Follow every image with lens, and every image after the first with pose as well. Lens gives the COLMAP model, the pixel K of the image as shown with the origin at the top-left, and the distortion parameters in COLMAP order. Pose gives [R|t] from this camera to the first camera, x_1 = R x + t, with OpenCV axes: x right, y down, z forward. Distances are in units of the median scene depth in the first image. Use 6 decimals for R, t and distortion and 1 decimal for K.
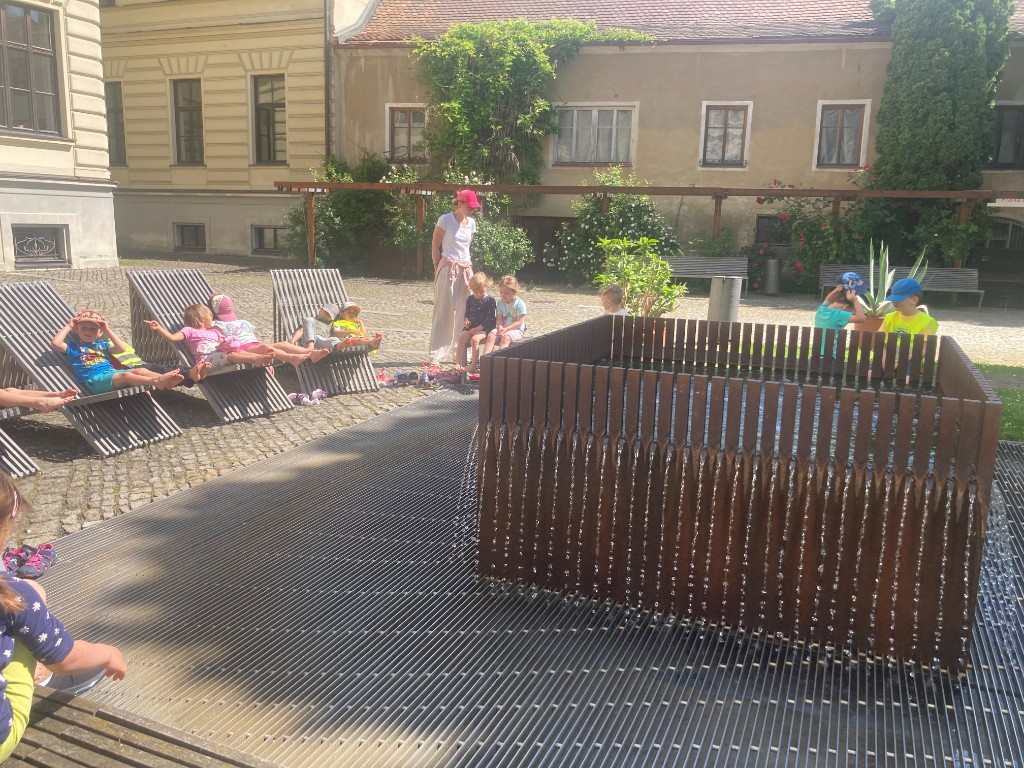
lens RADIAL K [[895.2, 0, 507.3], [0, 895.2, 382.6], [0, 0, 1]] dist [0.028764, -0.006003]
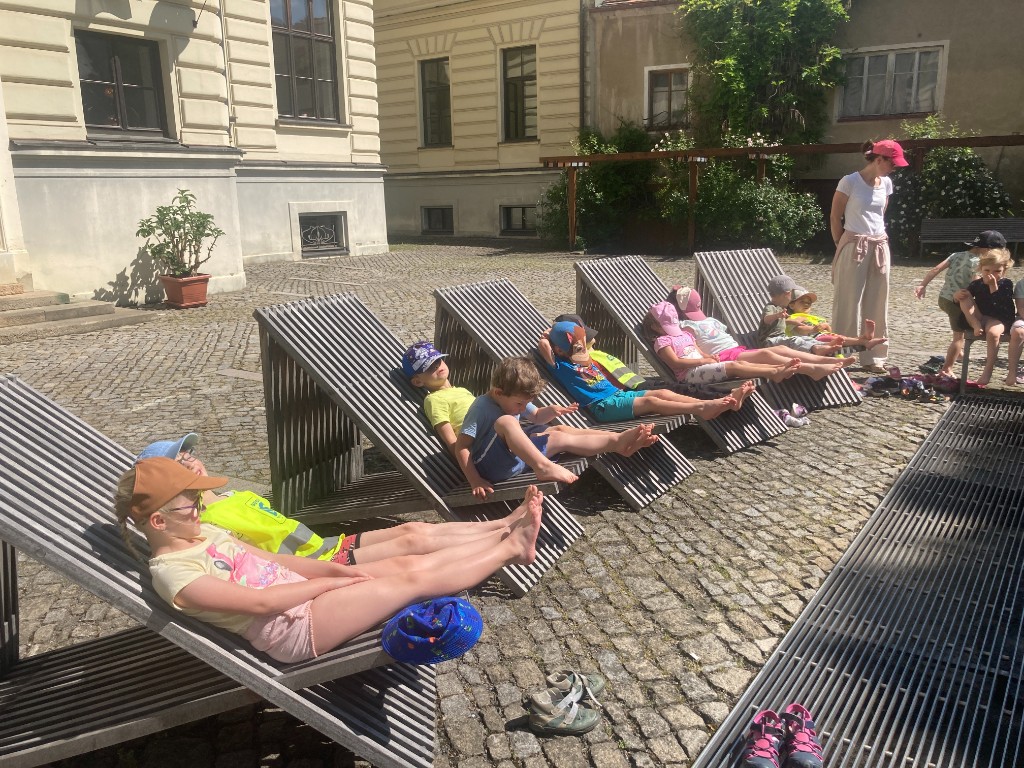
lens RADIAL K [[895.2, 0, 507.3], [0, 895.2, 382.6], [0, 0, 1]] dist [0.028764, -0.006003]
pose [[0.977696, -0.000987, -0.210022, -0.086243], [0.006907, 0.999599, 0.027455, -0.010132], [0.209911, -0.028293, 0.977311, 0.051232]]
